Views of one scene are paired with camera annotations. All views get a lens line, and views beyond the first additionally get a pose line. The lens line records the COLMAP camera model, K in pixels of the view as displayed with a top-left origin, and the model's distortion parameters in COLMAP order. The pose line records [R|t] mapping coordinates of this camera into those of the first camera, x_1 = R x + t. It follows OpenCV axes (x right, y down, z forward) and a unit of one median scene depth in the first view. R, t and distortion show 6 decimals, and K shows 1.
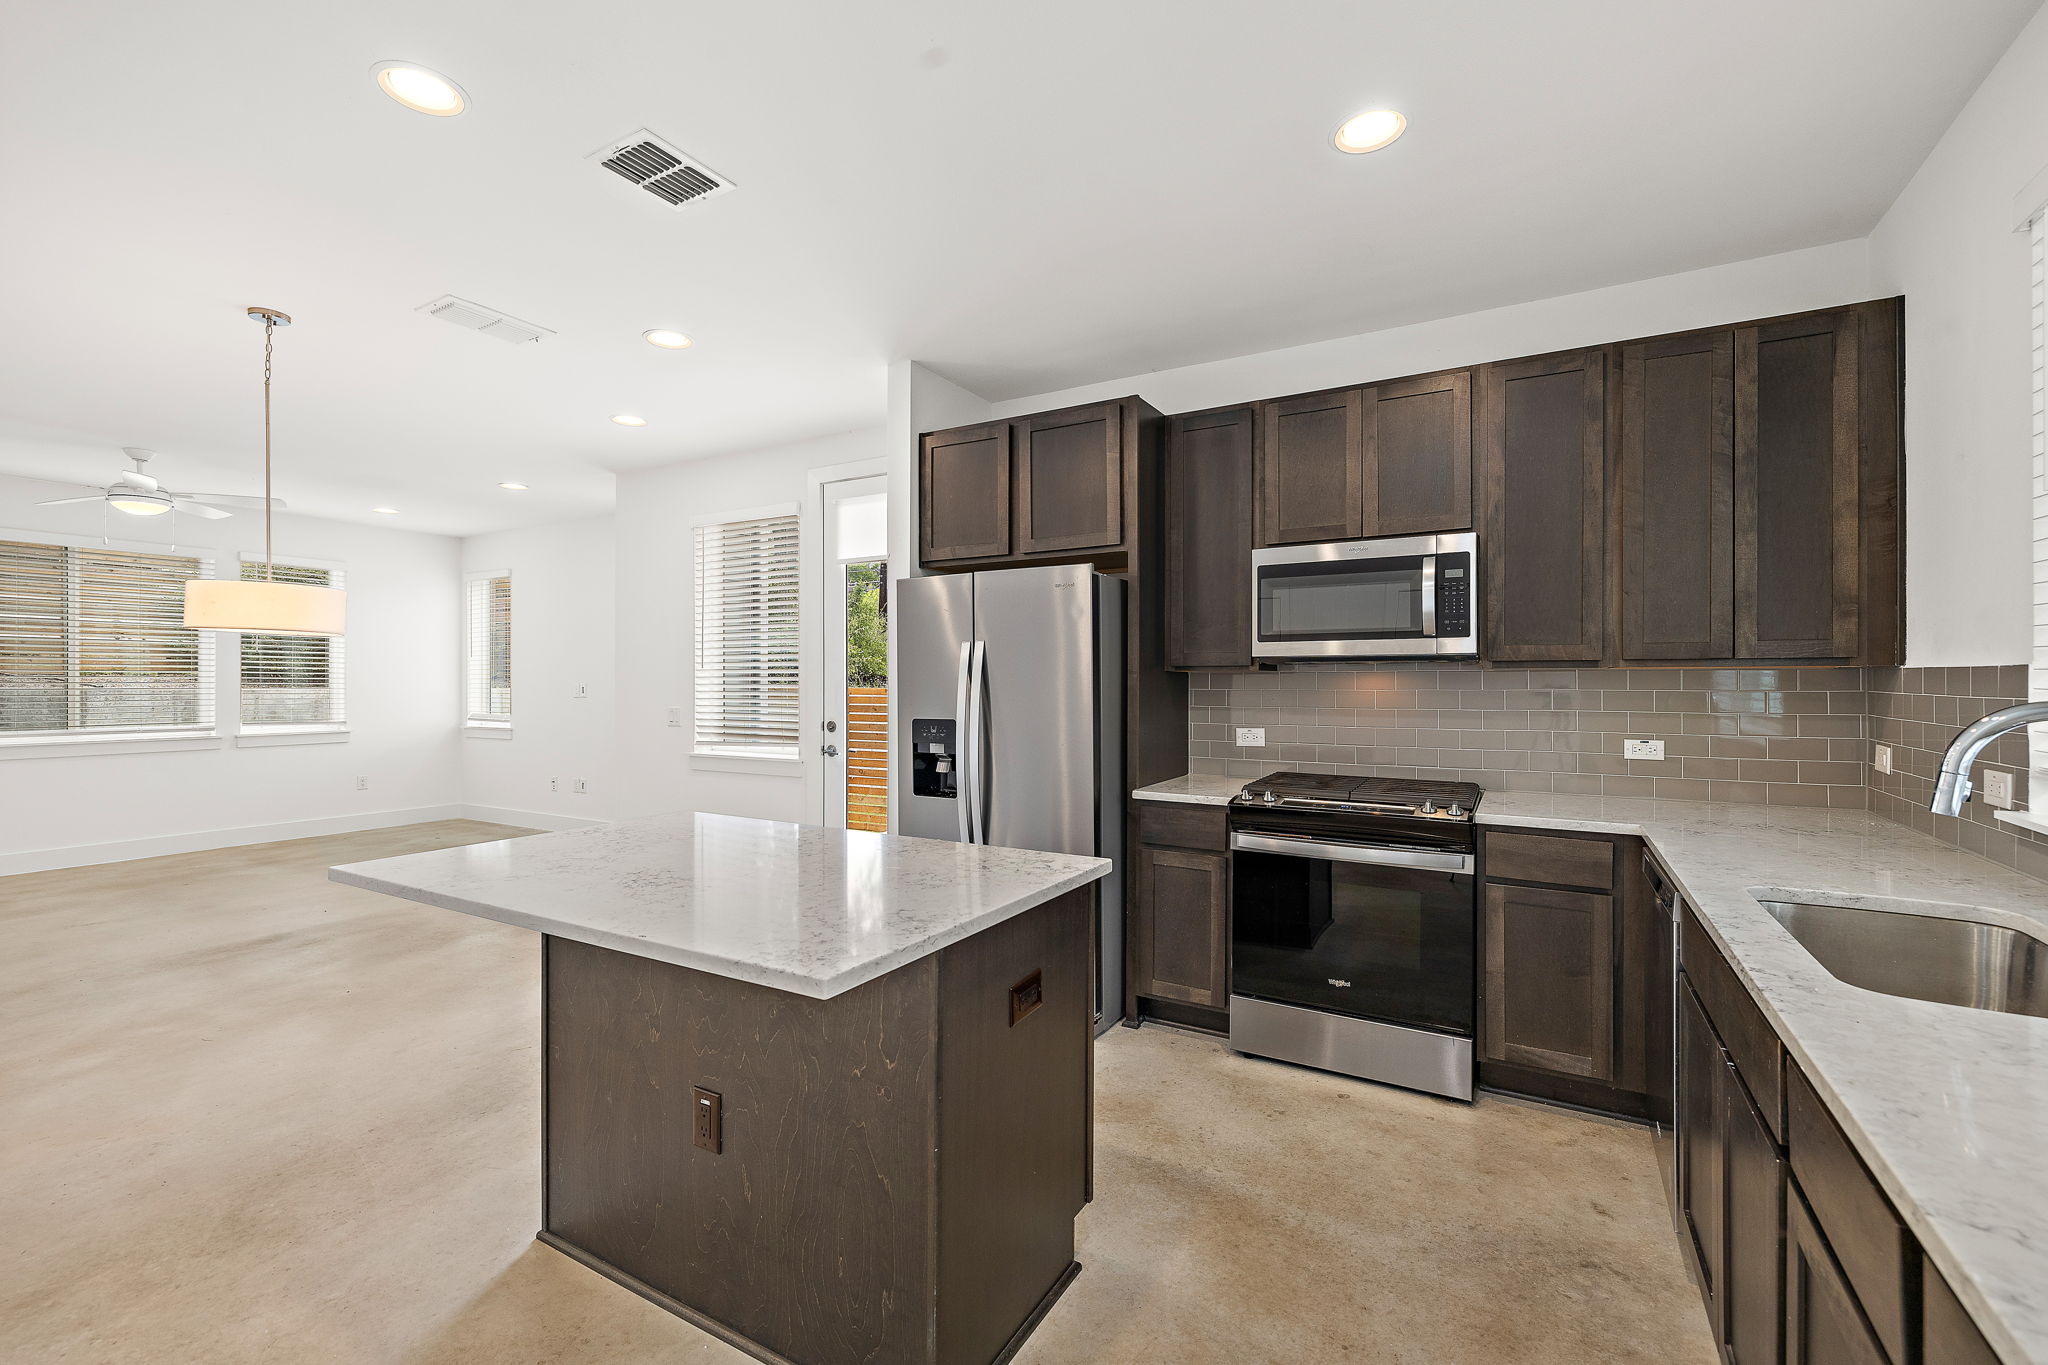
lens RADIAL K [[861.1, 0, 1014.0], [0, 861.1, 684.4], [0, 0, 1]] dist [0.001434, -0.000350]
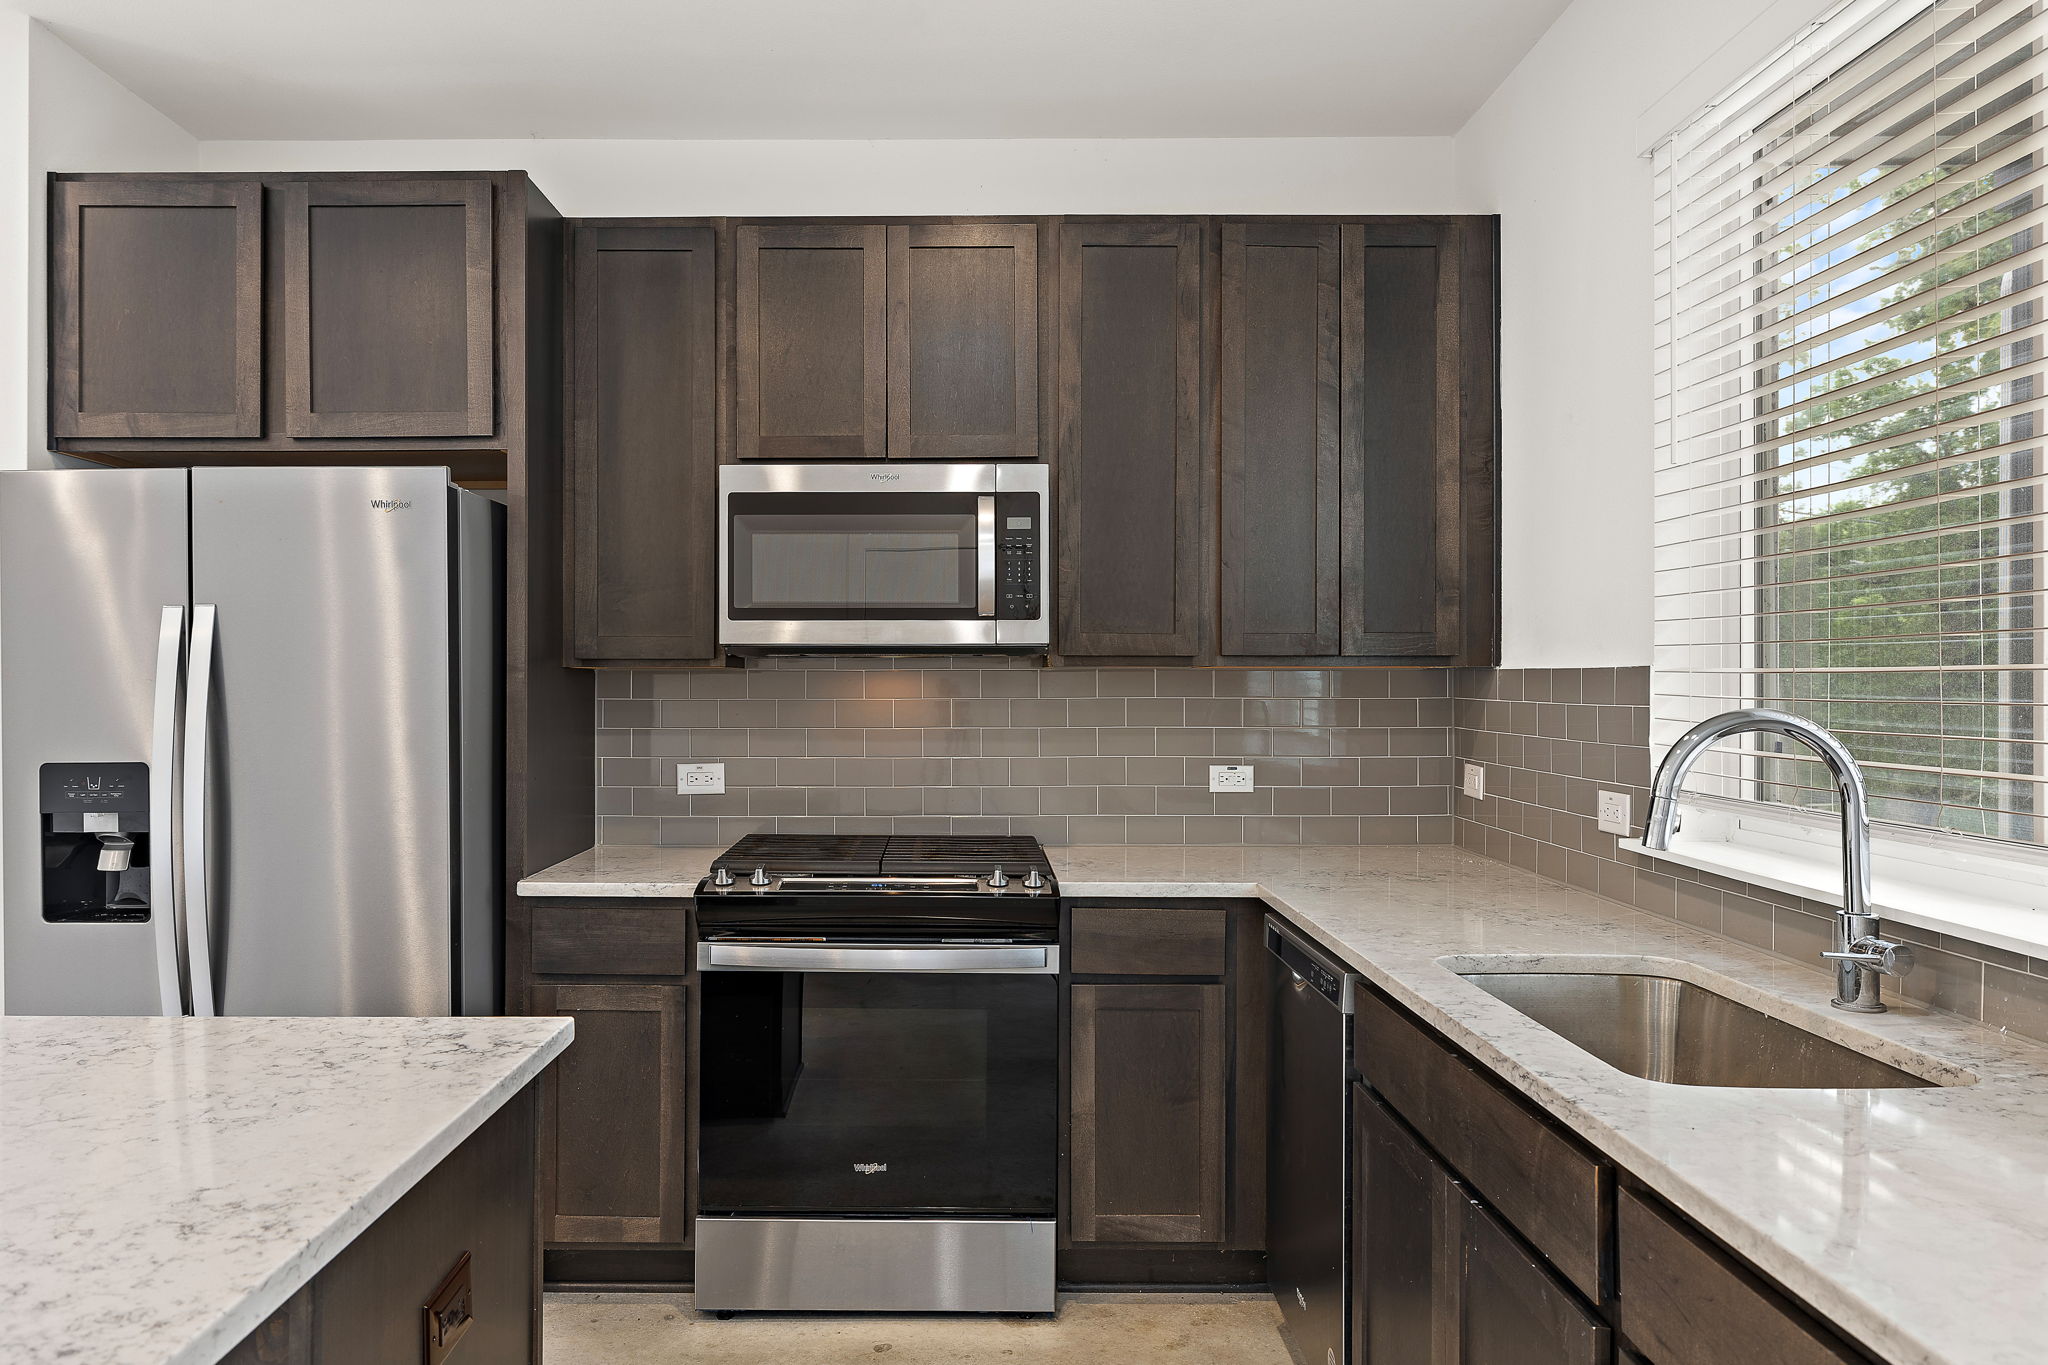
lens RADIAL K [[1430.1, 0, 1006.2], [0, 1430.1, 691.6], [0, 0, 1]] dist [-0.001875, -0.000496]
pose [[0.870923, -0.001905, 0.491415, -0.039883], [0.001457, 0.999998, 0.001296, -0.000268], [-0.491416, -0.000413, 0.870925, 0.041685]]
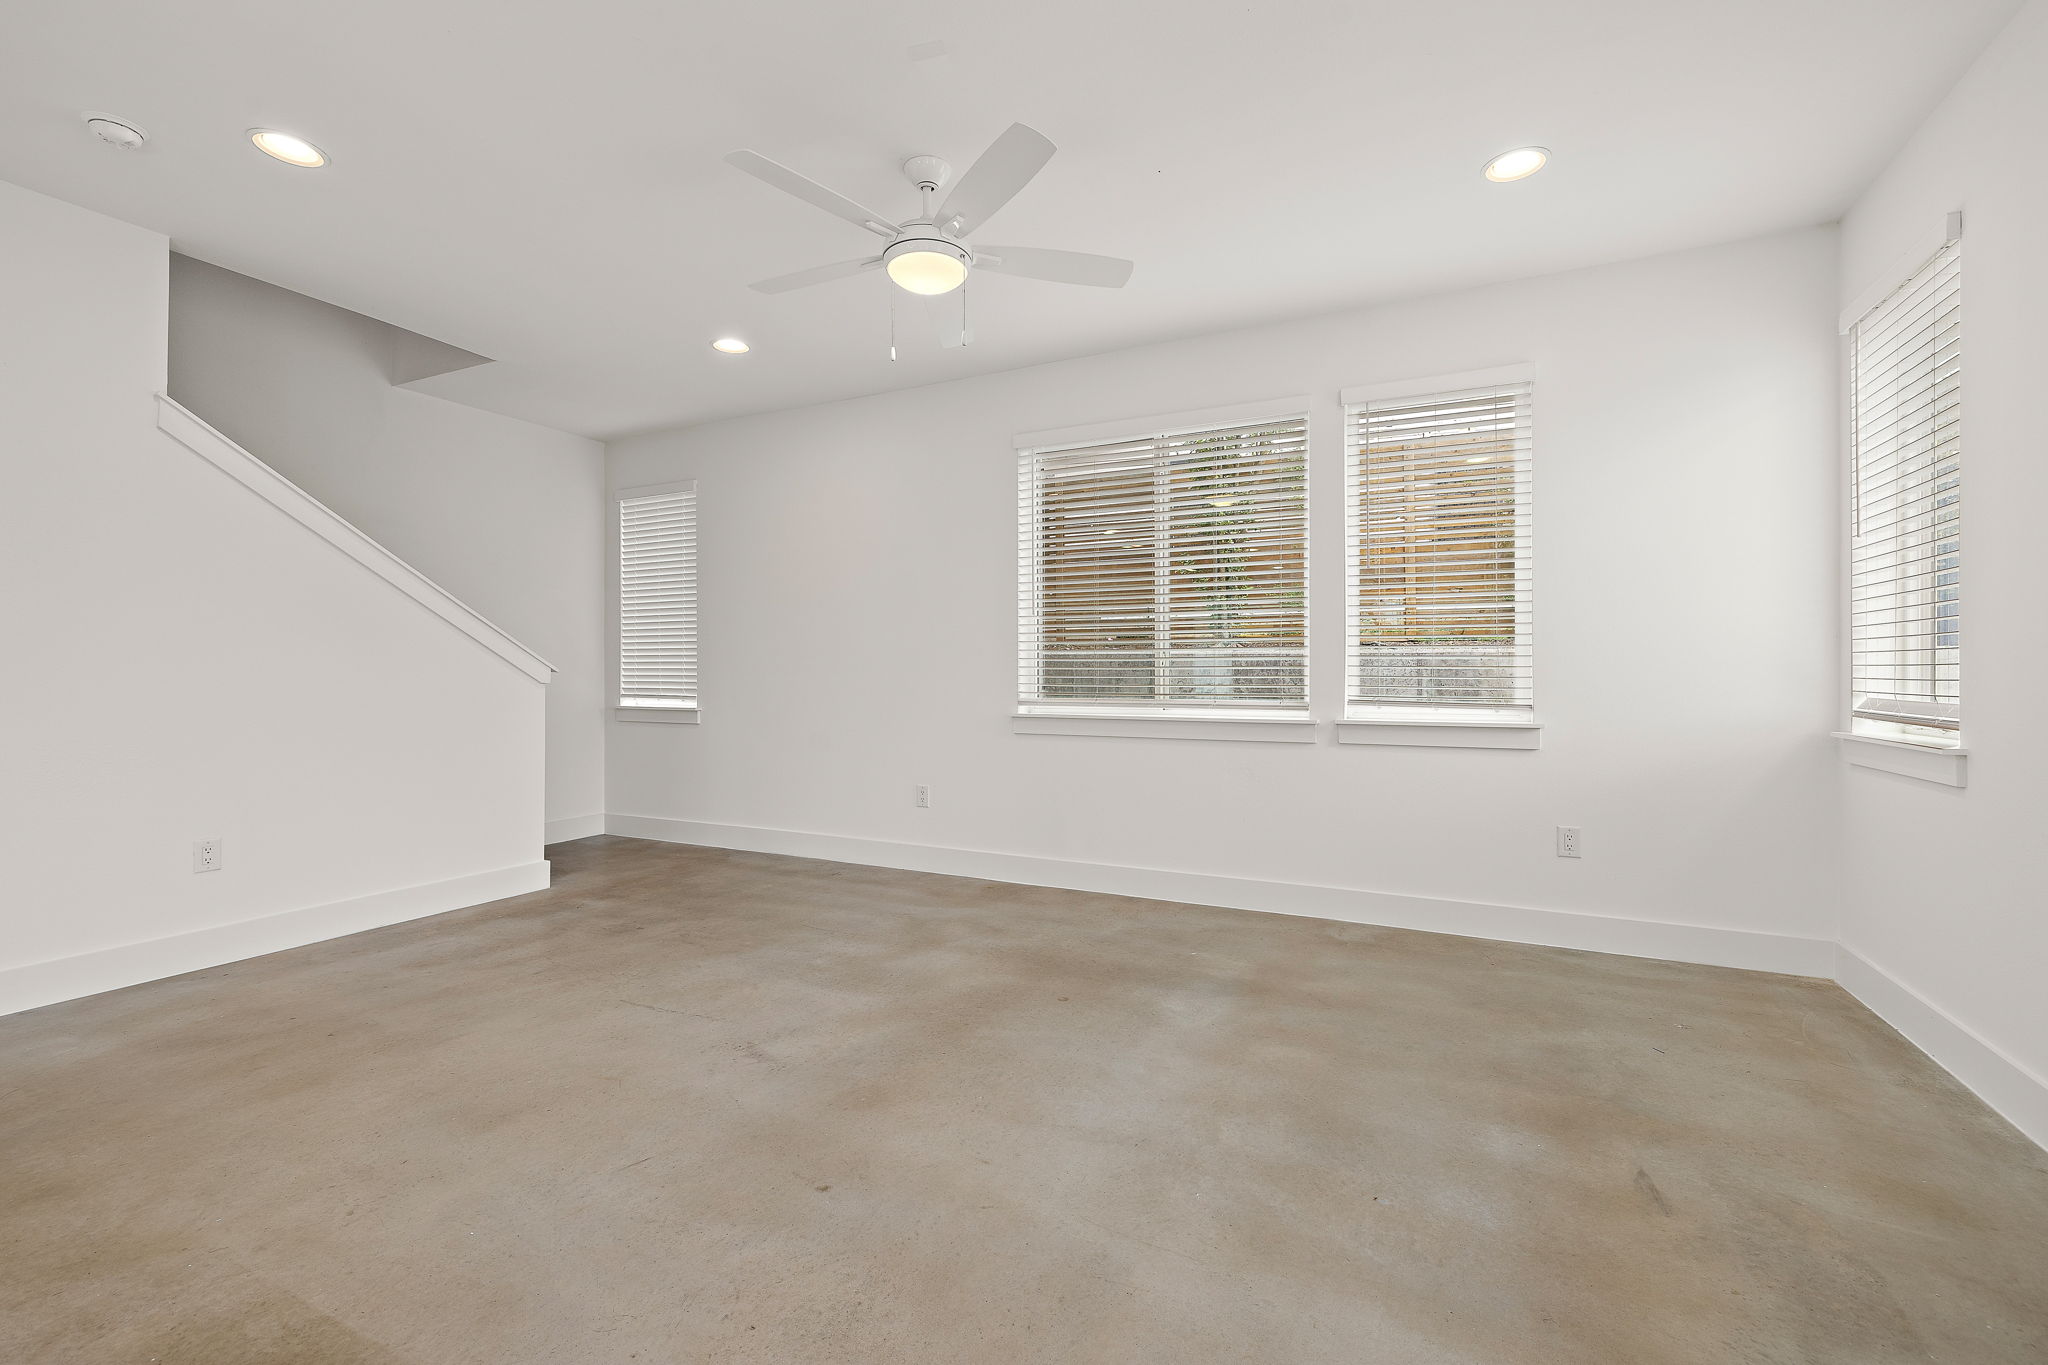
lens RADIAL K [[861.1, 0, 1034.9], [0, 861.1, 677.4], [0, 0, 1]] dist [0.001434, -0.000350]
pose [[0.063210, -0.001043, -0.998000, -1.236252], [-0.002645, 0.999996, -0.001213, 0.109790], [0.997997, 0.002717, 0.063207, 2.643196]]
